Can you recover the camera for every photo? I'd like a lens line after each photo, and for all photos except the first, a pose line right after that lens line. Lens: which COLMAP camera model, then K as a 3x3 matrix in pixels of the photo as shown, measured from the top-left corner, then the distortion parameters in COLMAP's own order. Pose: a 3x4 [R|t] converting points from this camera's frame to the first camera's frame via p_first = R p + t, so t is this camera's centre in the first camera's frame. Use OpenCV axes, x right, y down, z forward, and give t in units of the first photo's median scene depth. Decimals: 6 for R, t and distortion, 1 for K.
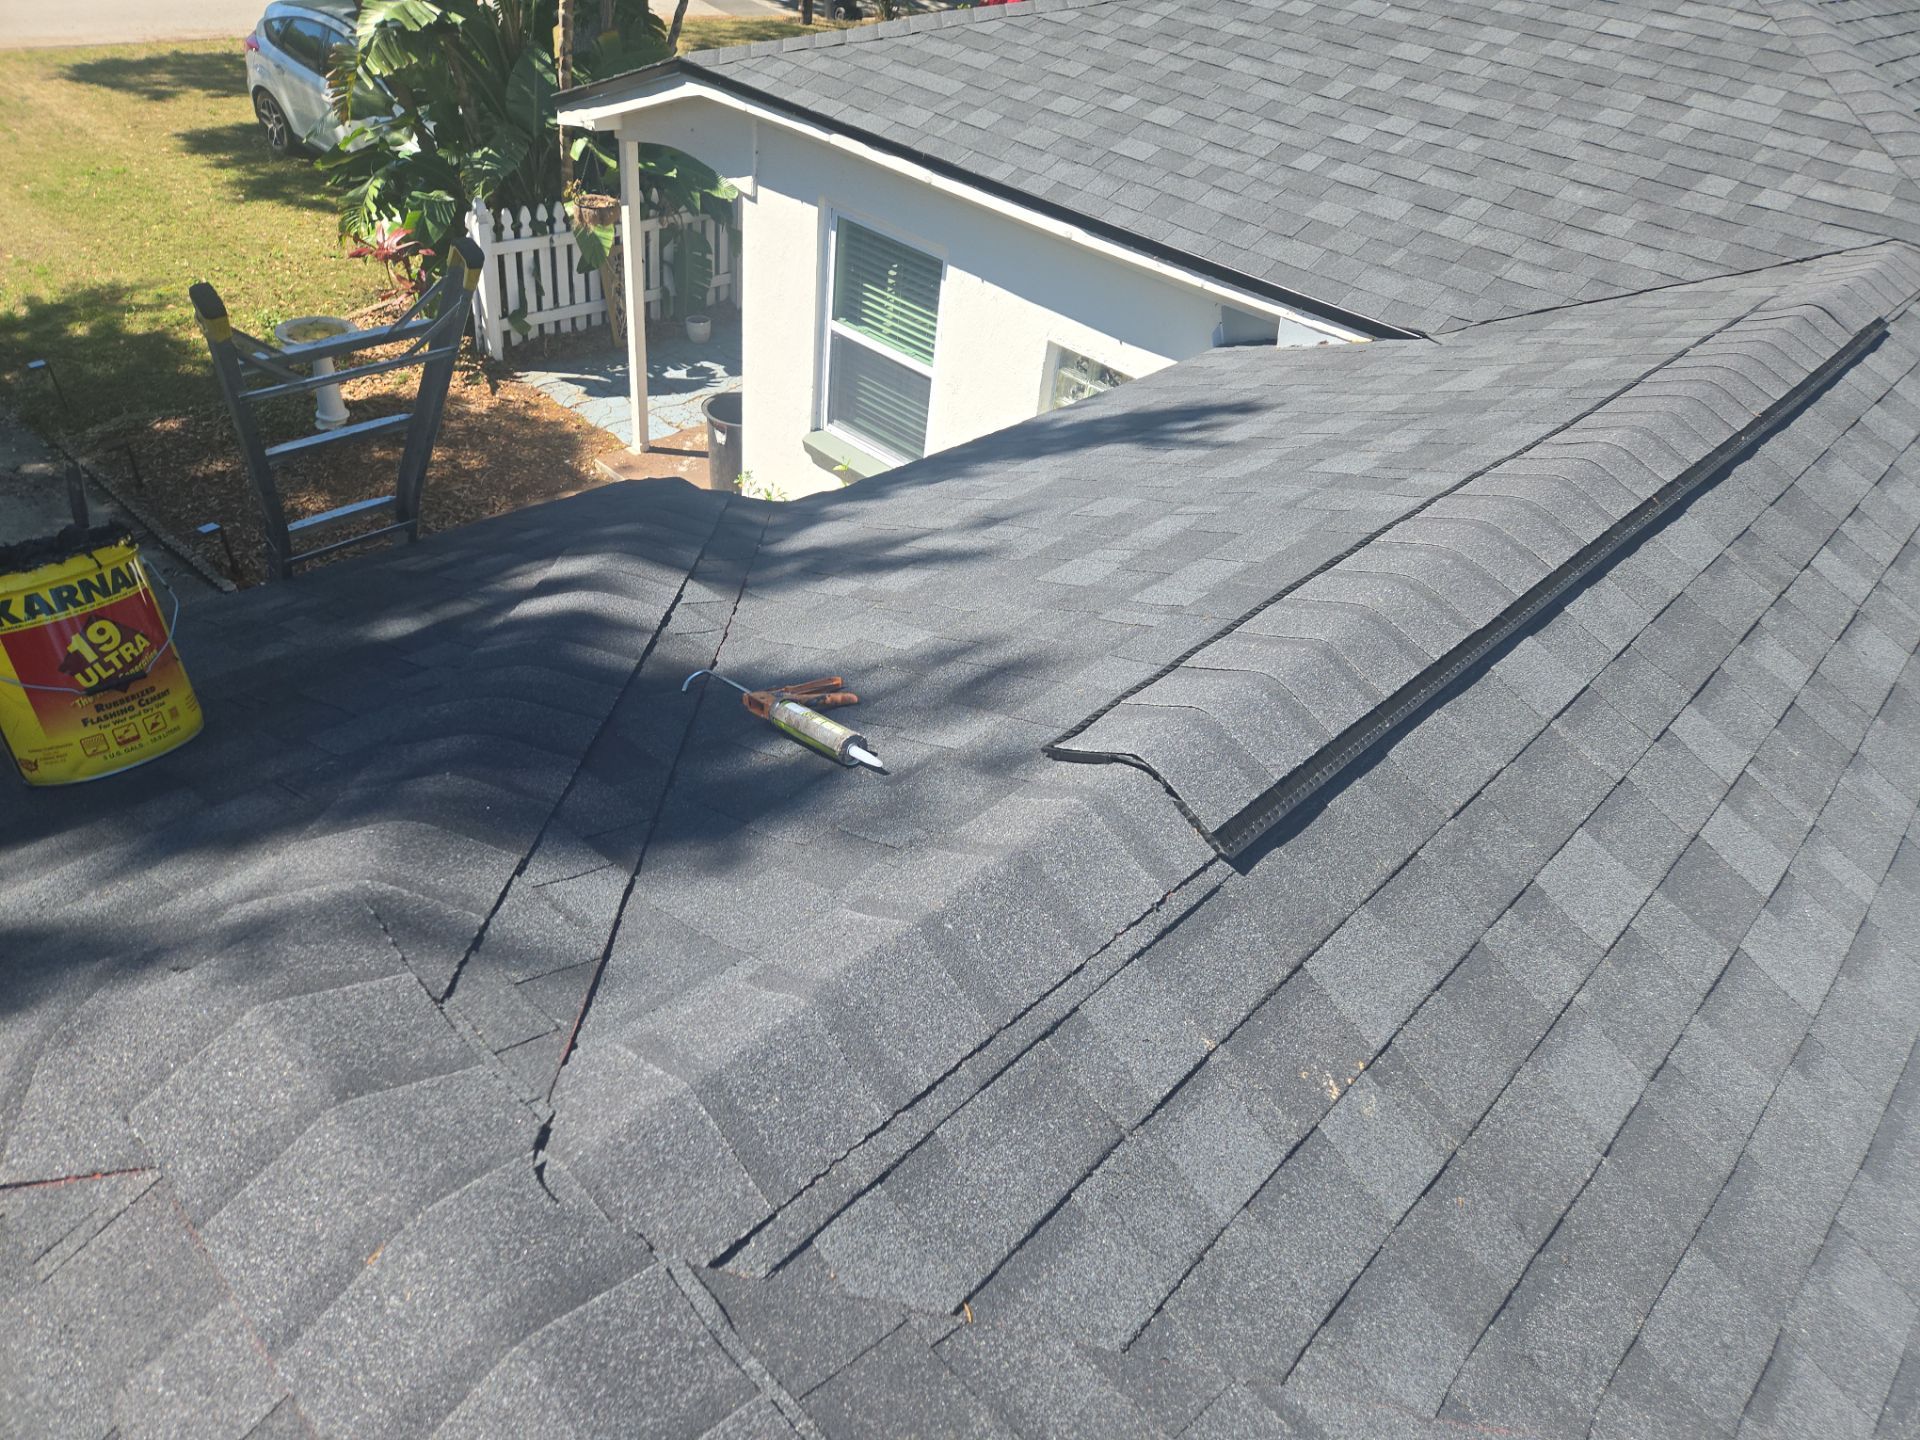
lens RADIAL K [[1260.0, 0, 953.0], [0, 1260.0, 743.3], [0, 0, 1]] dist [0.092492, -0.082358]
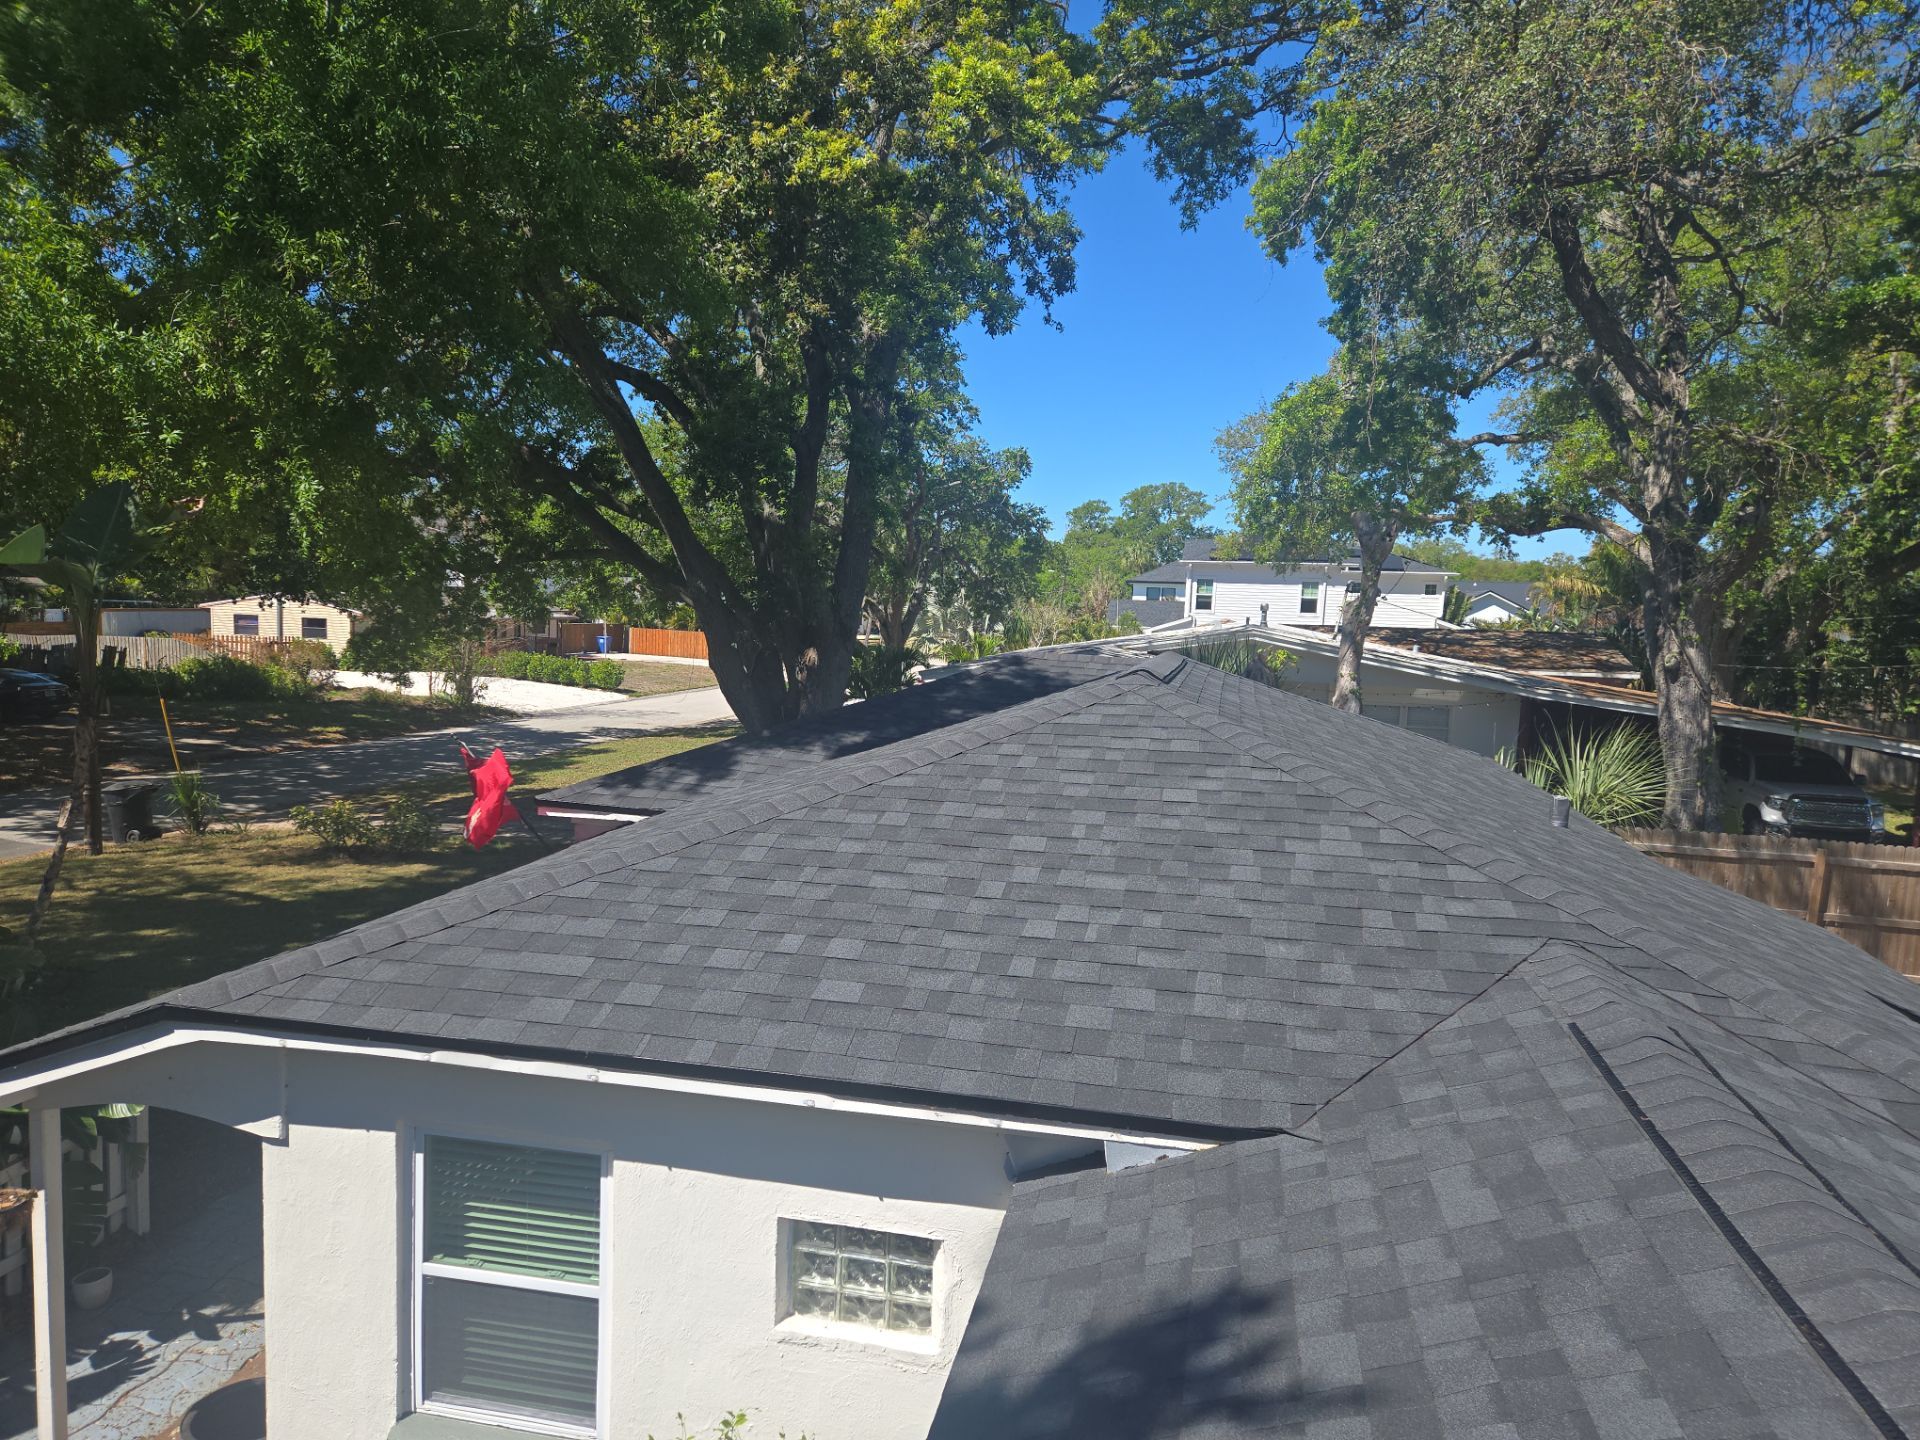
lens RADIAL K [[1272.3, 0, 963.6], [0, 1272.3, 733.2], [0, 0, 1]] dist [0.078751, -0.067477]
pose [[0.849911, -0.135076, 0.509320, -0.433125], [0.369580, 0.841776, -0.393478, -0.454810], [-0.375583, 0.522655, 0.765355, 0.358377]]
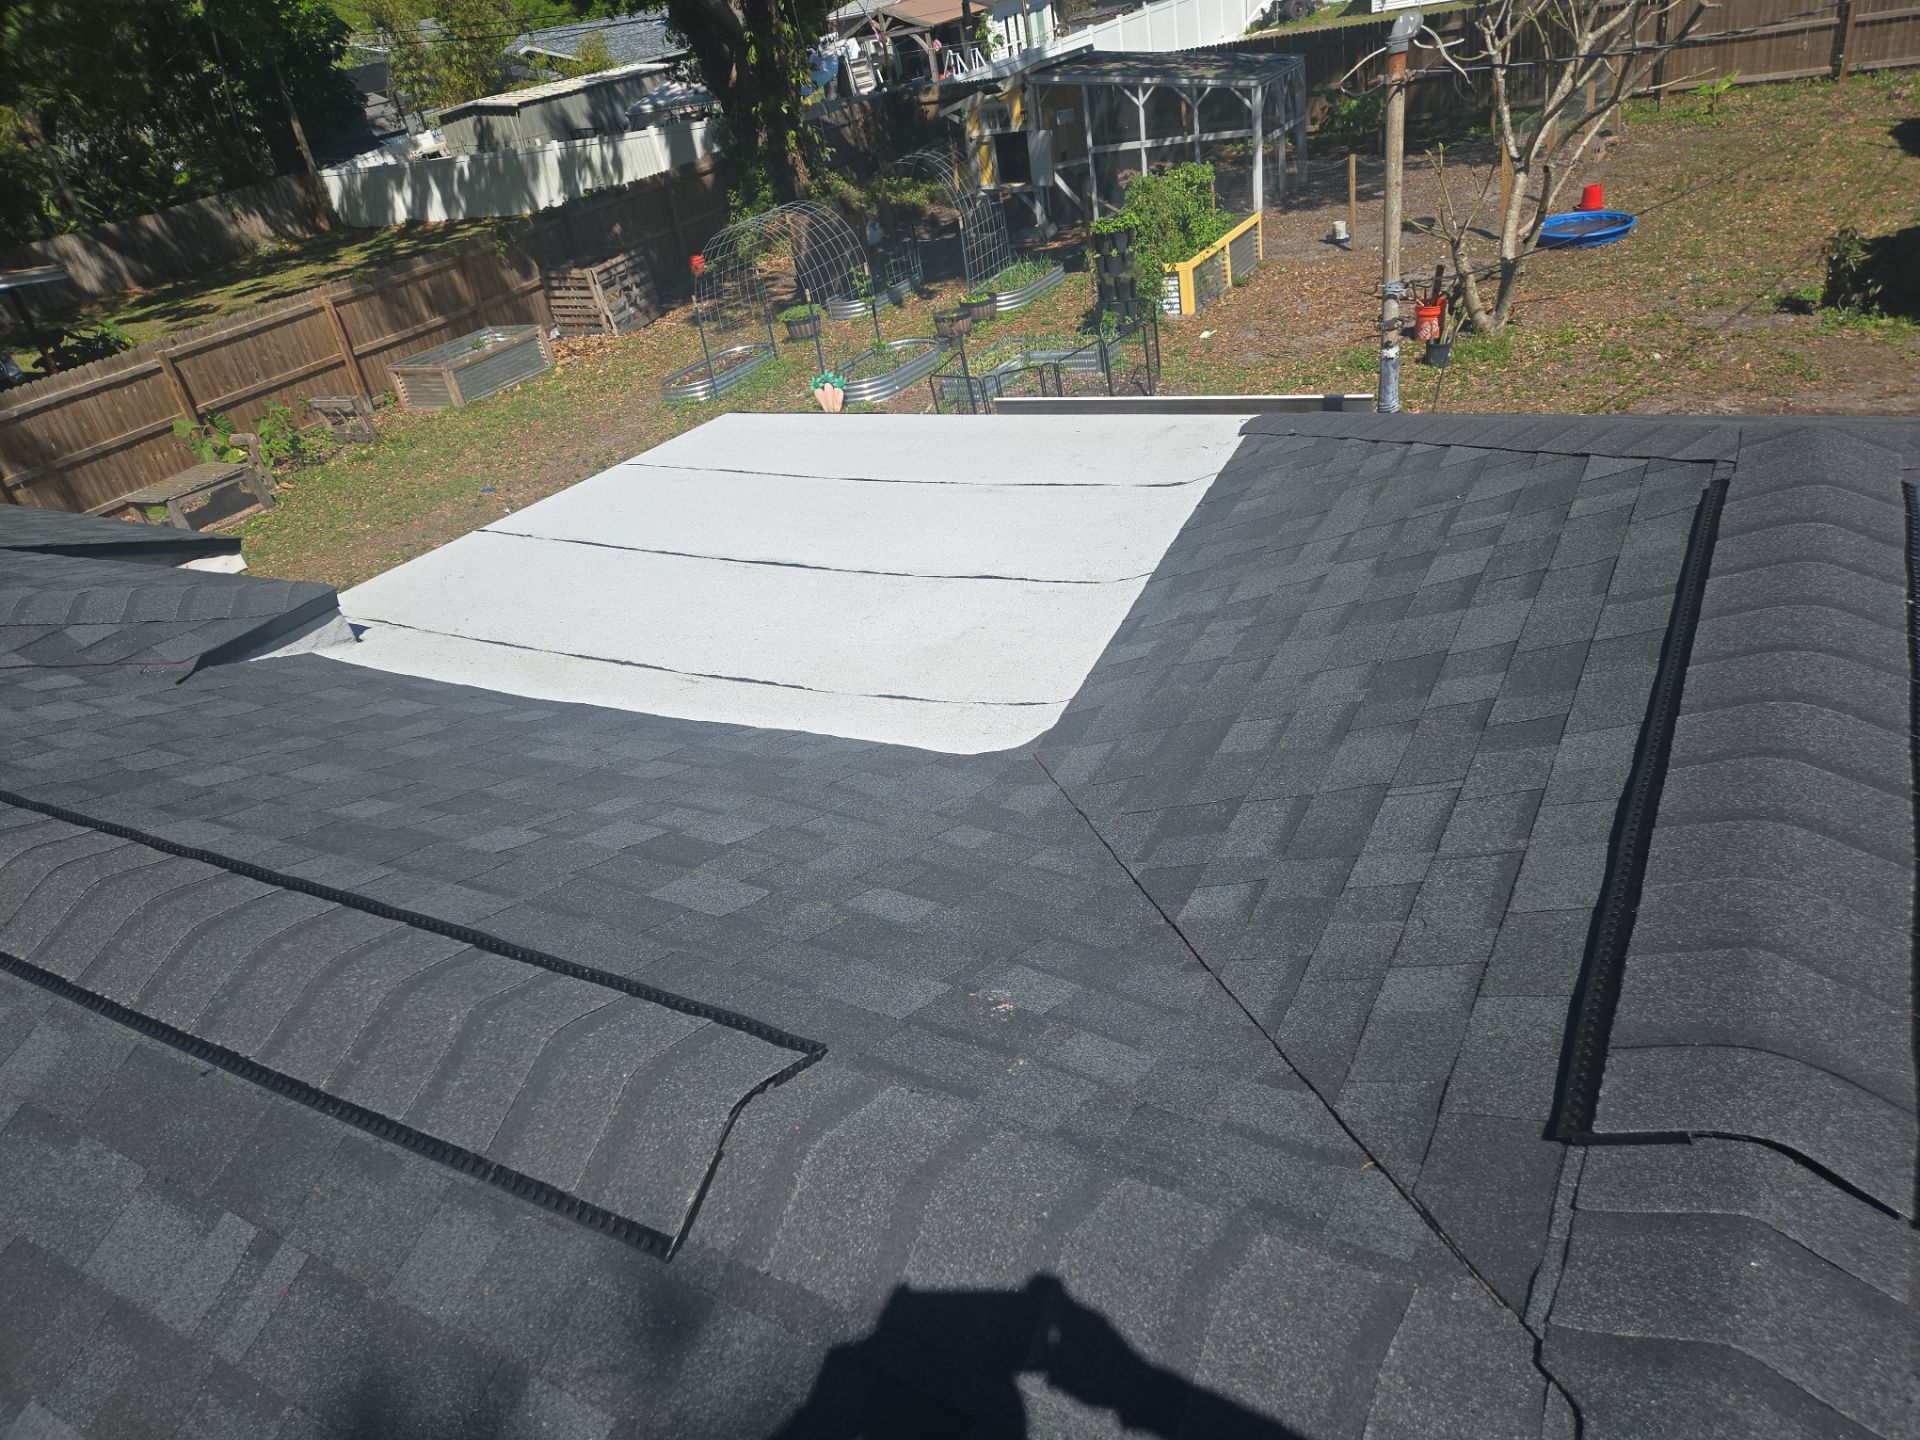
lens RADIAL K [[1288.8, 0, 951.4], [0, 1288.8, 732.9], [0, 0, 1]] dist [0.074744, -0.068140]
pose [[-0.241384, -0.557031, 0.794638, -0.279592], [0.708725, 0.458171, 0.536459, -0.298303], [-0.662904, 0.692673, 0.284187, 0.293896]]
